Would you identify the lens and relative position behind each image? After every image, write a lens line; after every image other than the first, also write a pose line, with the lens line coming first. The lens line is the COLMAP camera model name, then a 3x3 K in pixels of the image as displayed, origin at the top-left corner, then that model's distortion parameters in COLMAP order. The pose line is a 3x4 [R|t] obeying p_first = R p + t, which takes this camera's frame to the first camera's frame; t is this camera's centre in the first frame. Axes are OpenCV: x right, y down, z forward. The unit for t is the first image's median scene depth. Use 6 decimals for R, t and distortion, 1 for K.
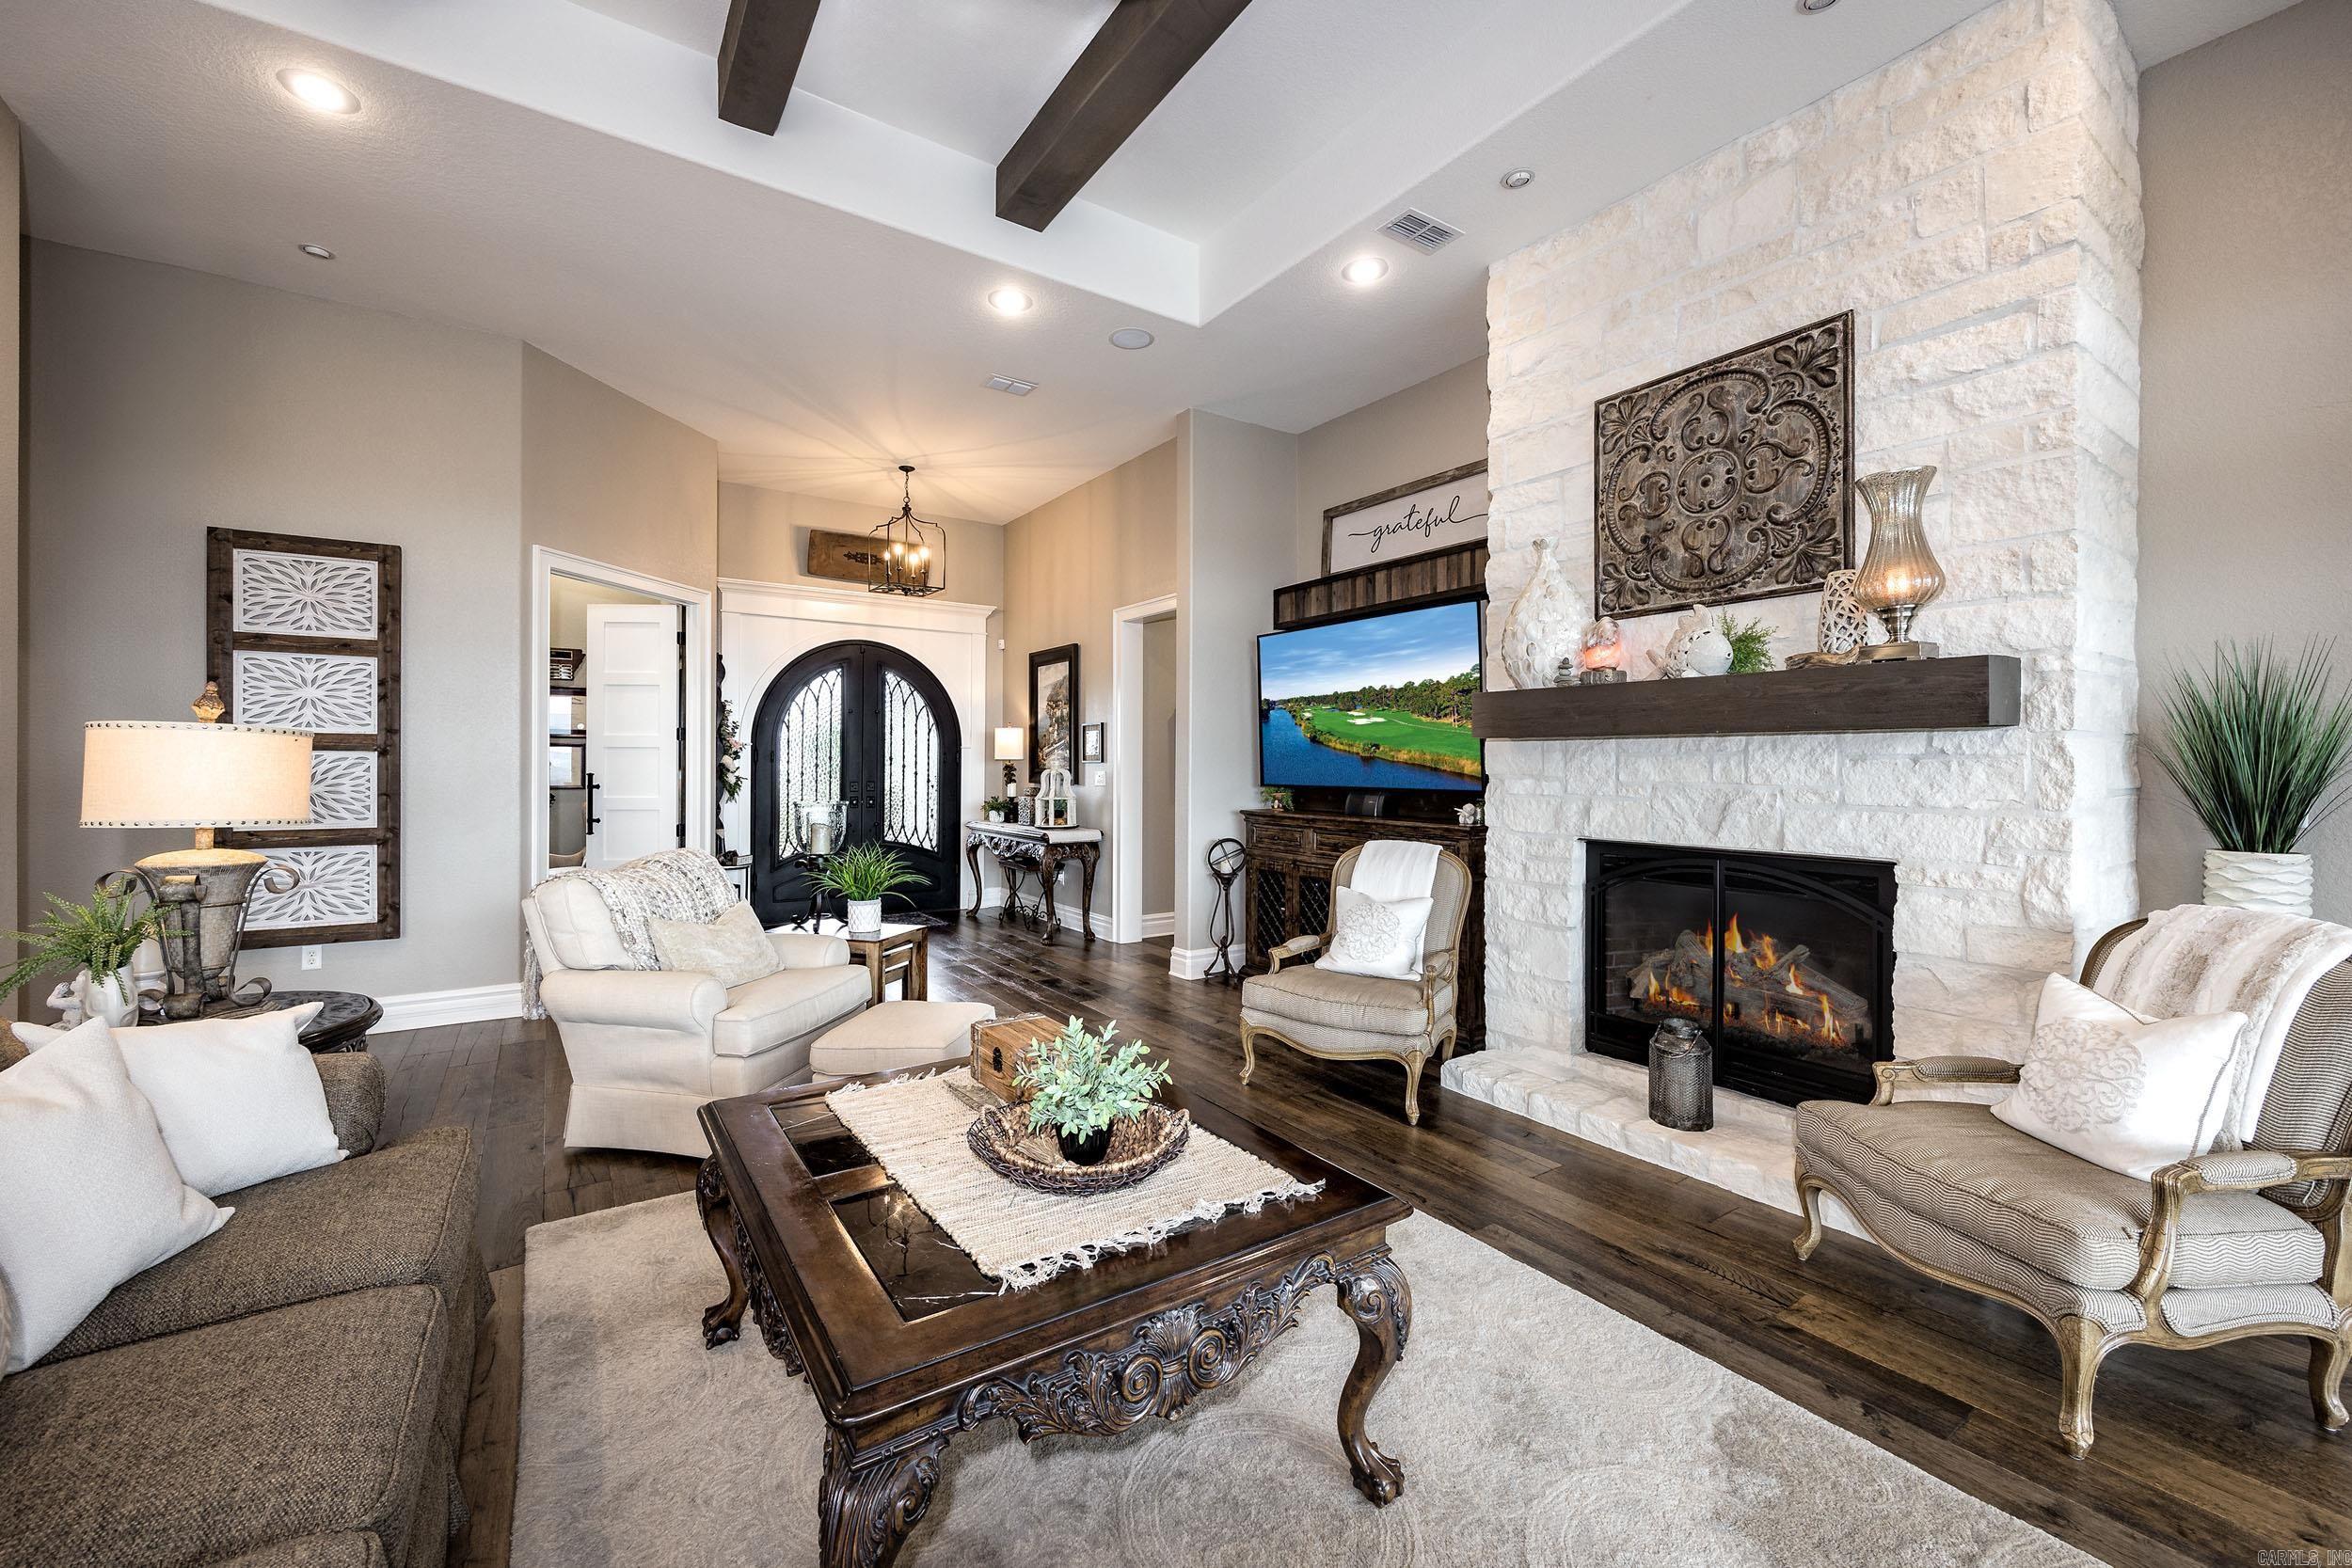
lens RADIAL K [[927.1, 0, 1119.0], [0, 927.1, 747.8], [0, 0, 1]] dist [-0.001321, -0.000543]
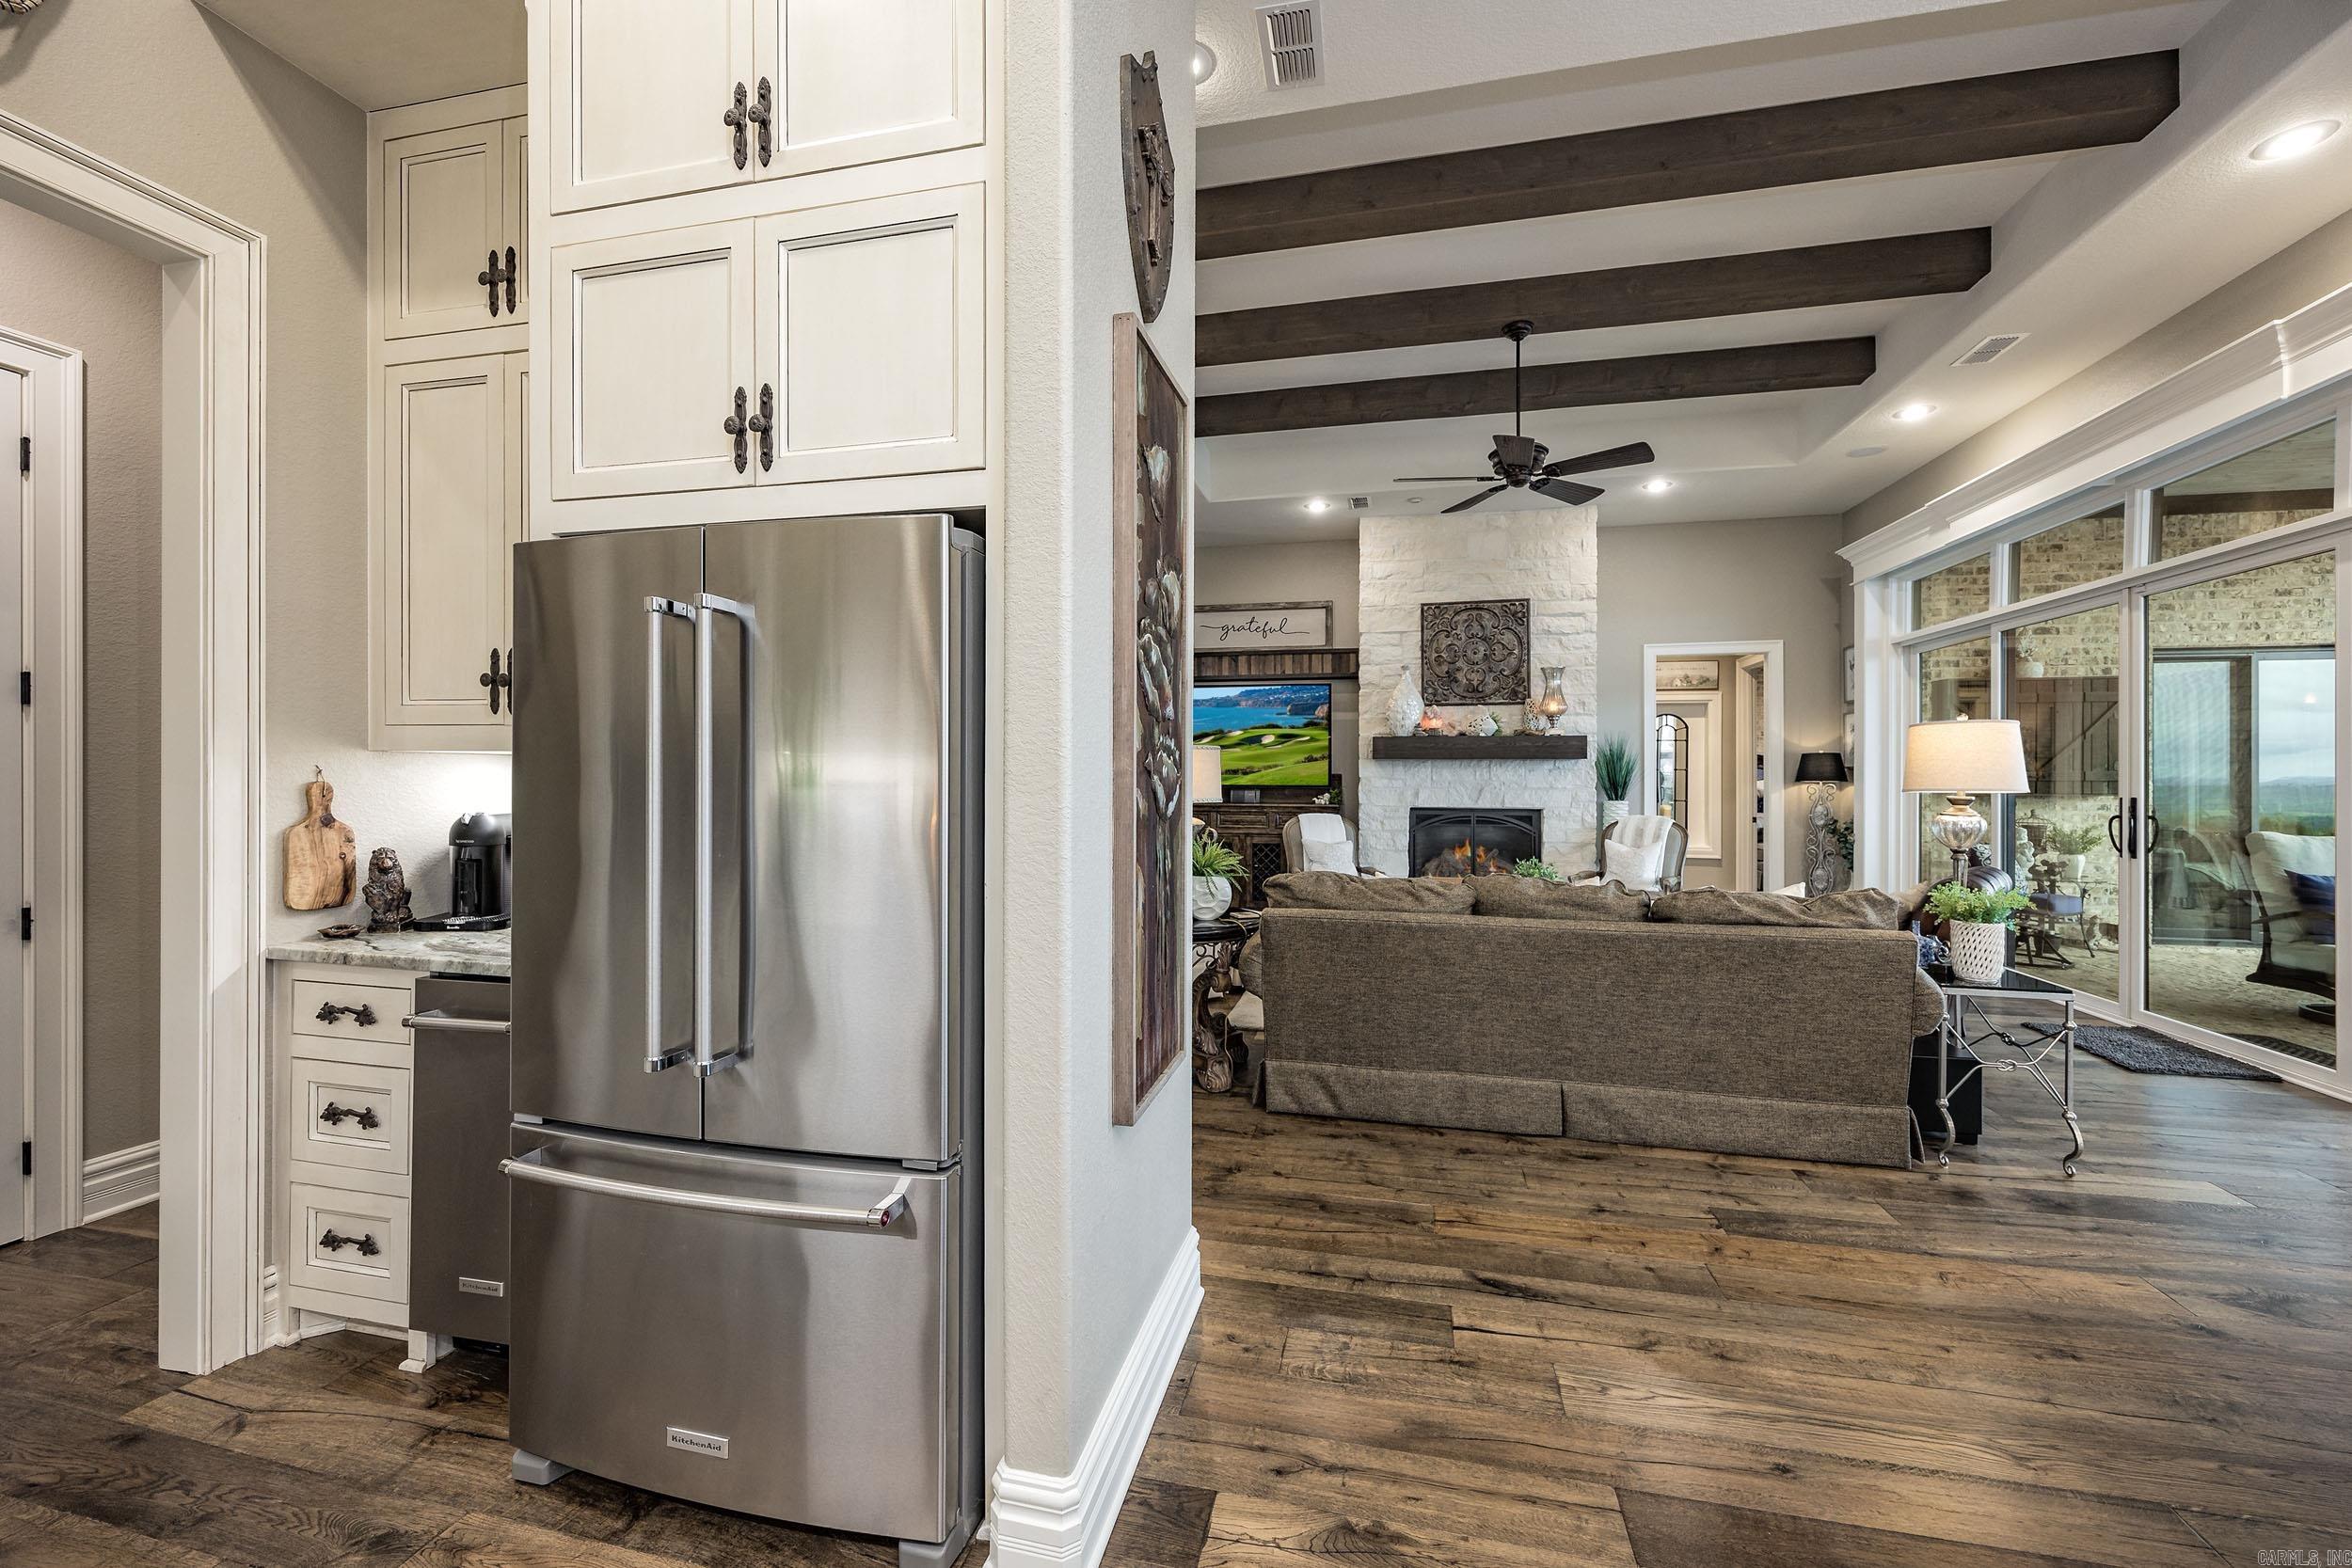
lens RADIAL K [[1001.7, 0, 1123.0], [0, 1001.7, 740.2], [0, 0, 1]] dist [-0.000402, -0.000591]
pose [[0.734935, 0.024455, 0.677696, -1.769055], [-0.012821, 0.999672, -0.022170, 0.004001], [-0.678016, 0.007605, 0.735008, -0.268418]]
